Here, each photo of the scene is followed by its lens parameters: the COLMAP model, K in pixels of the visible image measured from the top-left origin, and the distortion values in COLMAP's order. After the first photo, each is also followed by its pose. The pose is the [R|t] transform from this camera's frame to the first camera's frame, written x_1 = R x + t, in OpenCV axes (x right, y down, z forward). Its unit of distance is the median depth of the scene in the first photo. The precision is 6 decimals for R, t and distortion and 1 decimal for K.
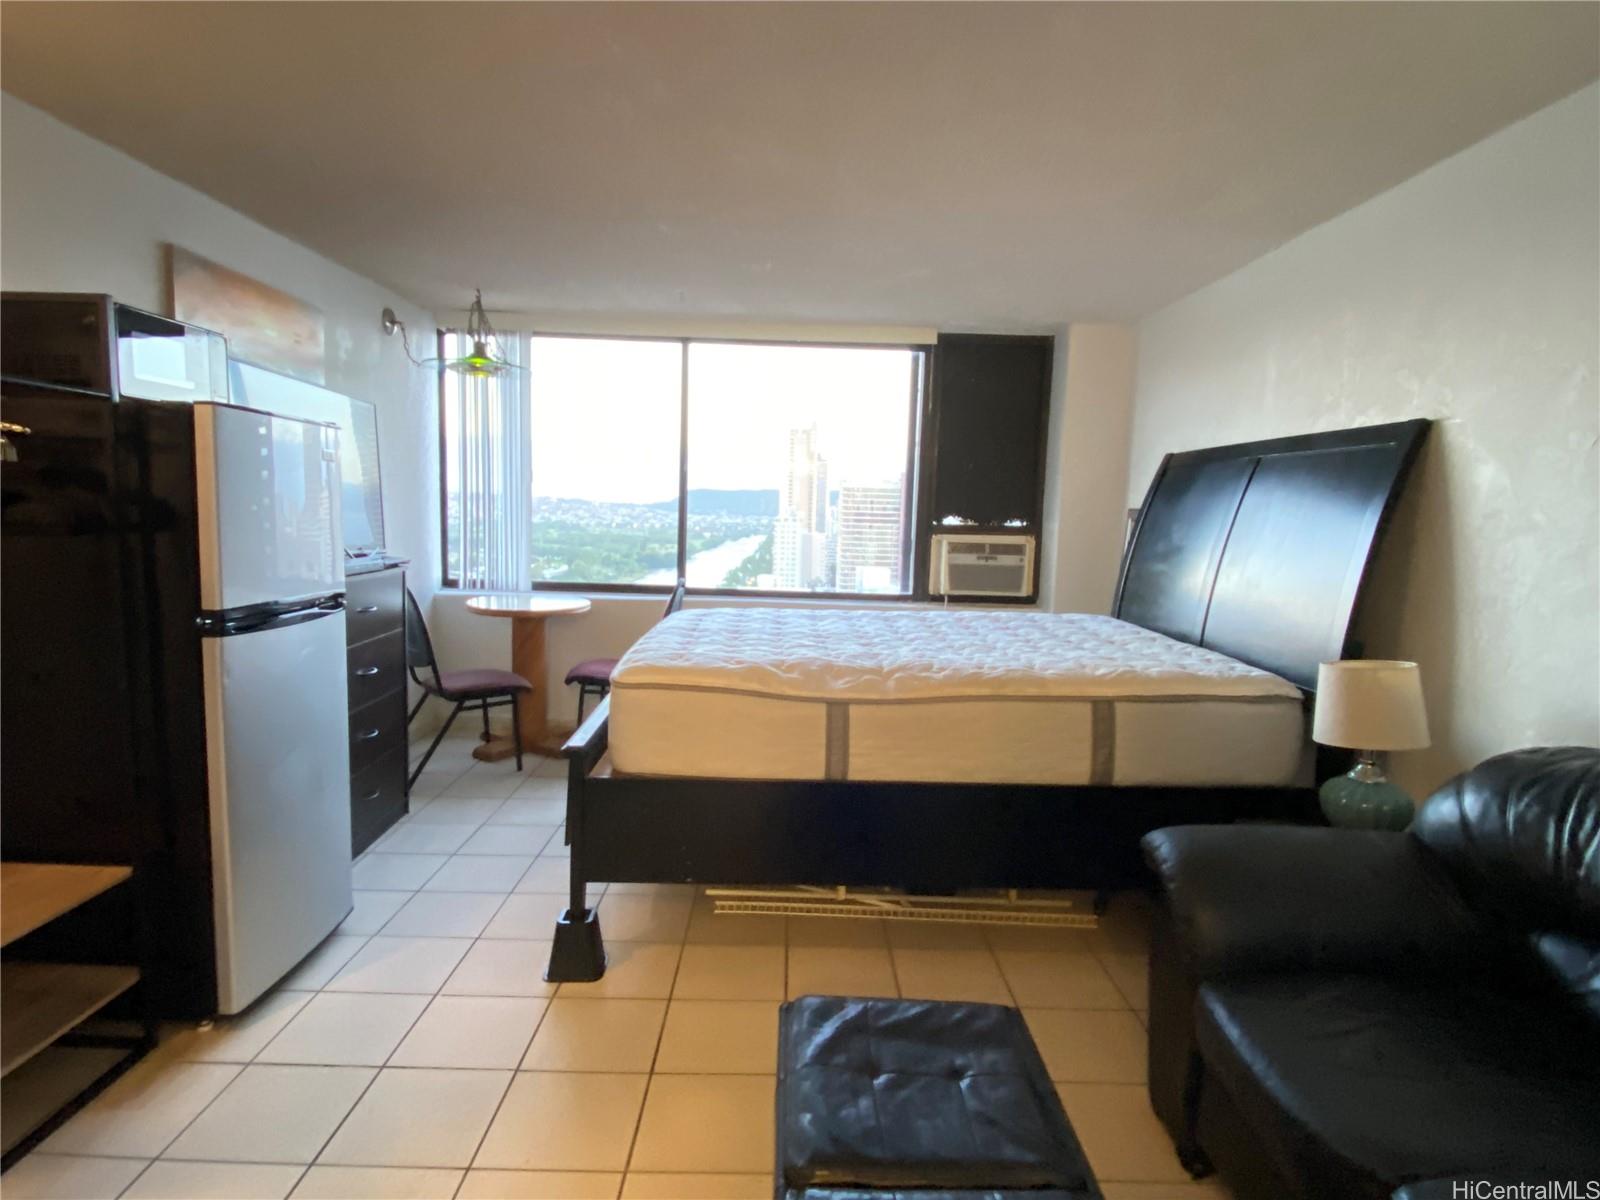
lens RADIAL K [[881.0, 0, 802.5], [0, 881.0, 594.7], [0, 0, 1]] dist [0.037121, -0.036713]
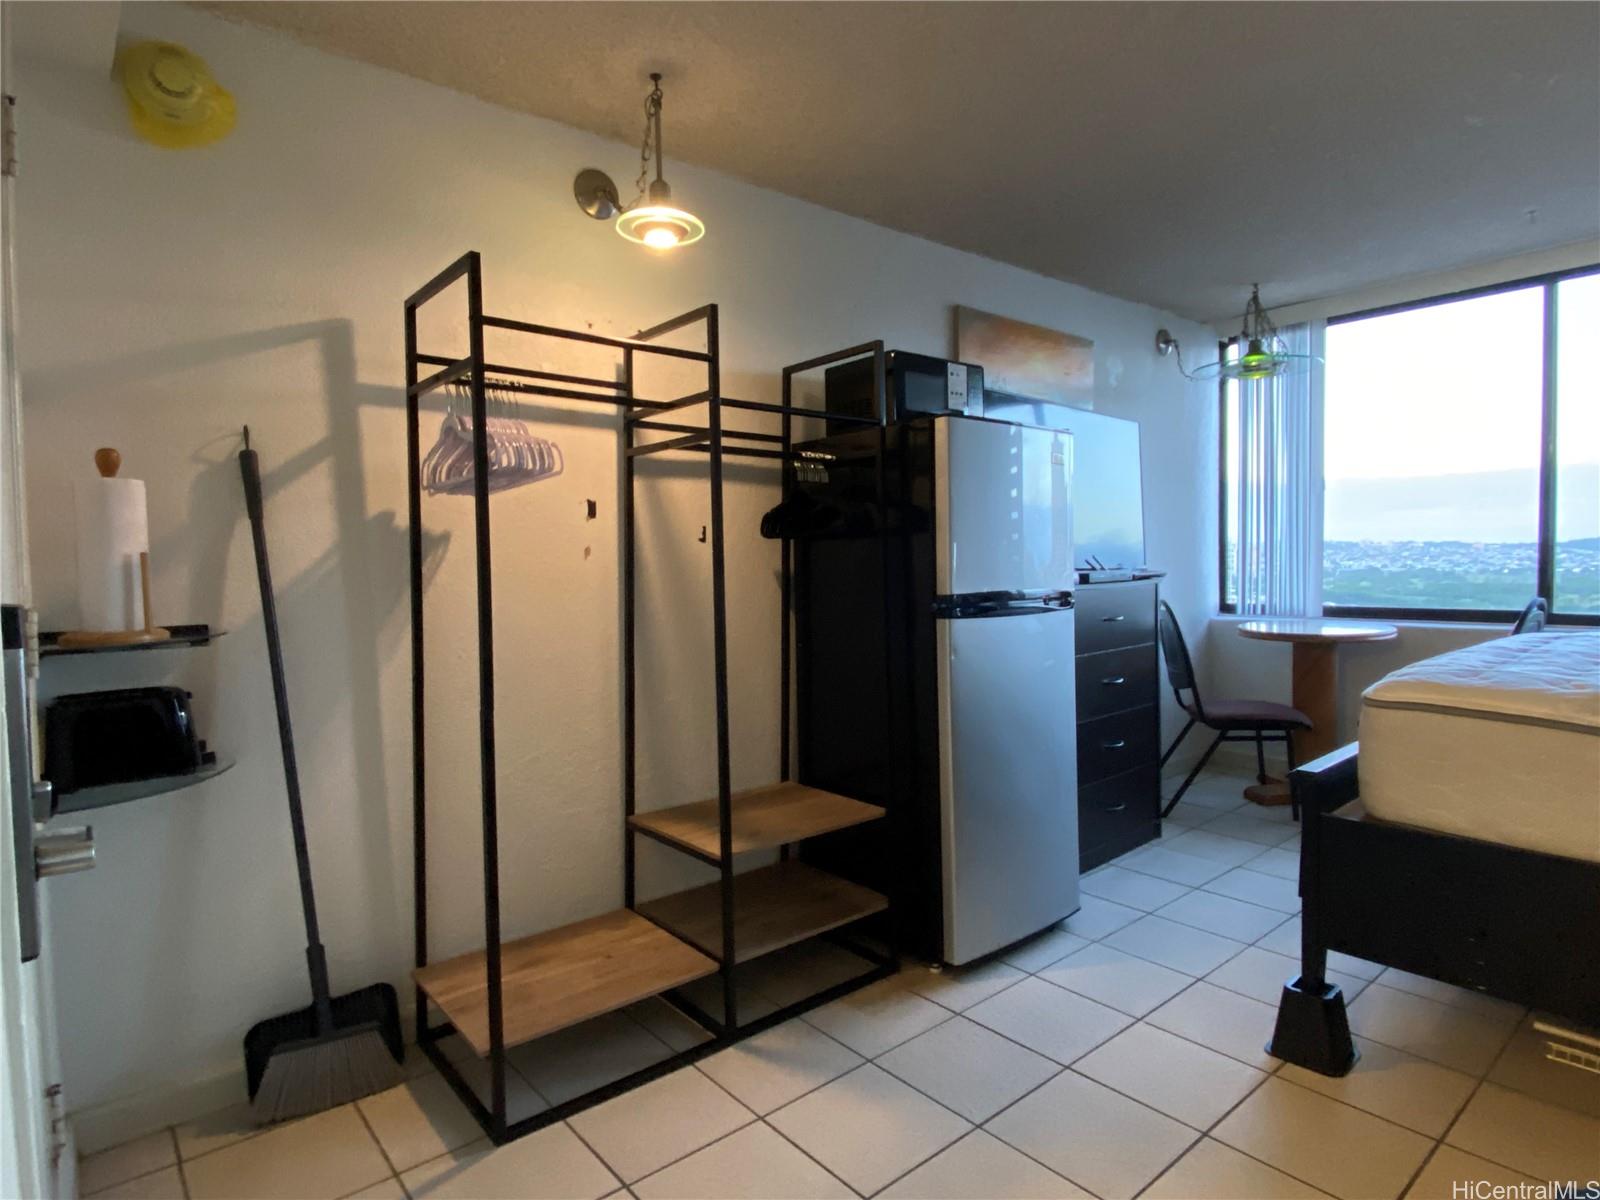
lens RADIAL K [[881.0, 0, 797.4], [0, 881.0, 598.3], [0, 0, 1]] dist [0.037121, -0.036713]
pose [[0.633414, -0.008052, -0.773771, 0.052050], [-0.036453, 0.998525, -0.040231, 0.041422], [0.772954, 0.053689, 0.632187, 0.077382]]
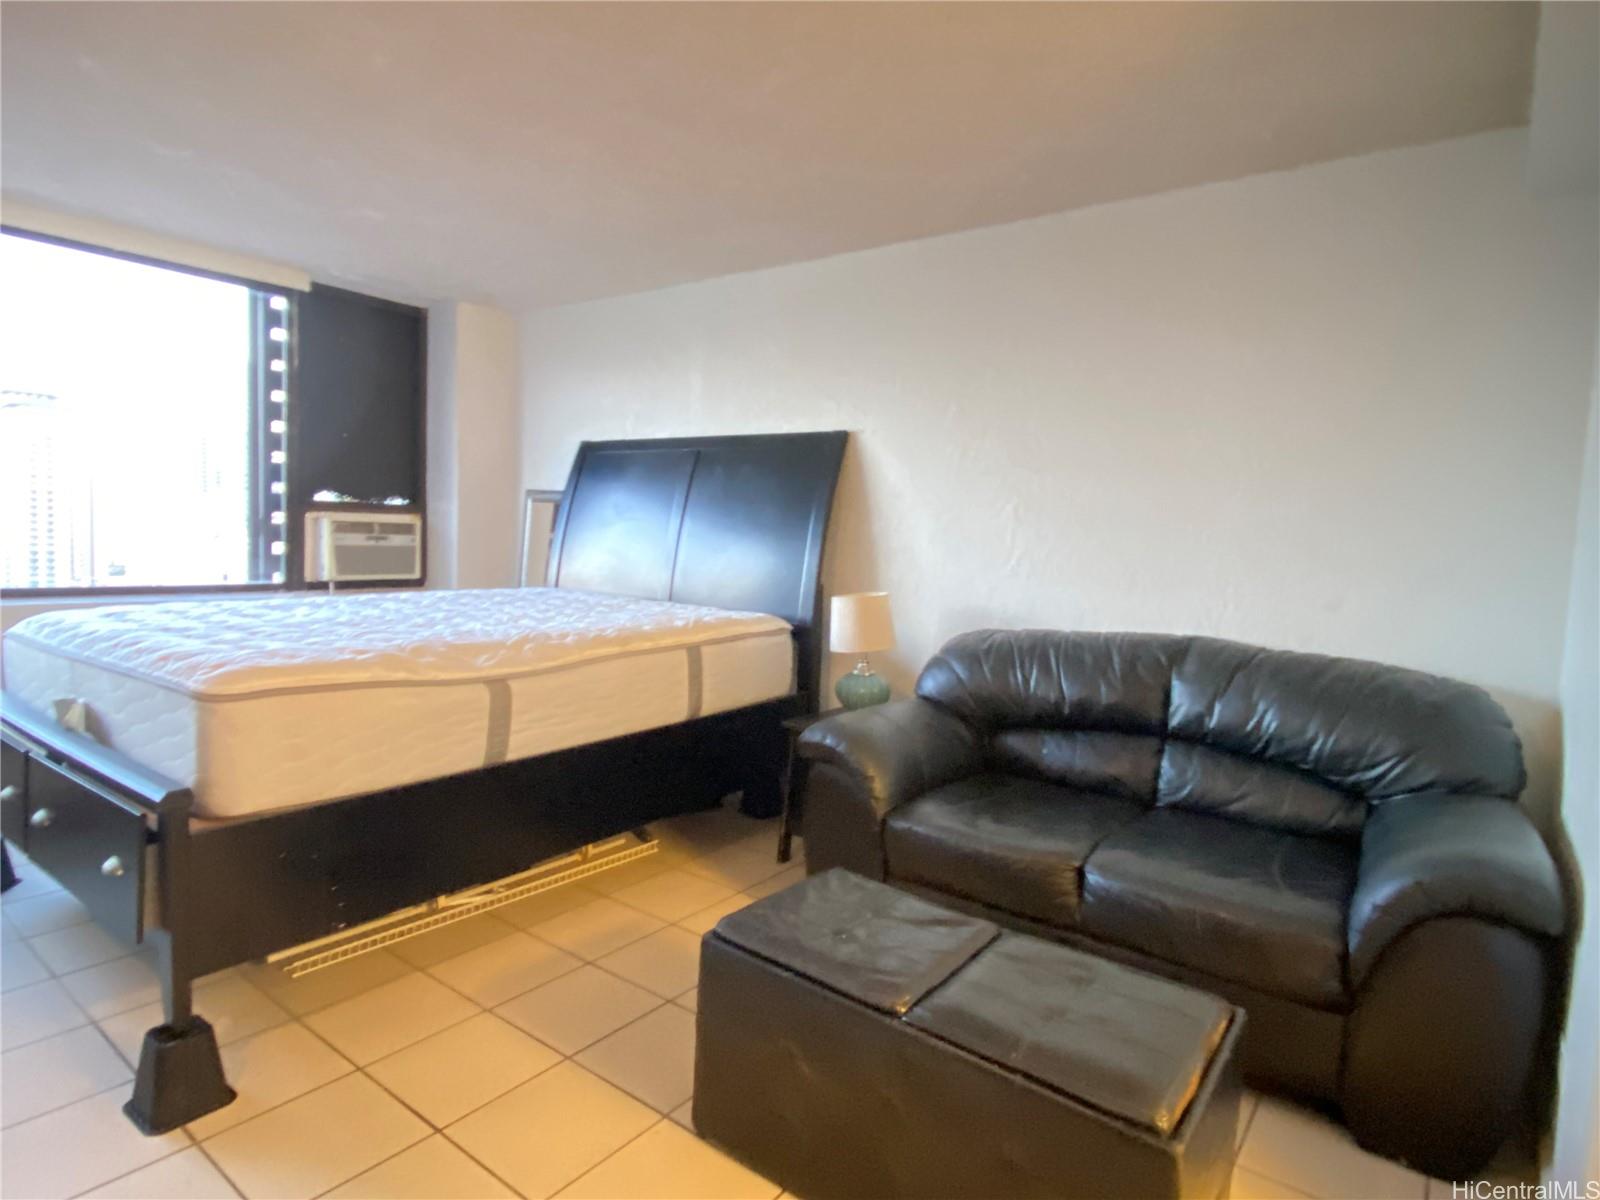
lens RADIAL K [[881.0, 0, 809.9], [0, 881.0, 589.7], [0, 0, 1]] dist [0.037121, -0.036713]
pose [[0.603877, -0.058529, 0.794926, -0.338731], [0.055475, 0.997968, 0.031337, 0.010763], [-0.795145, 0.025175, 0.605897, 0.110545]]
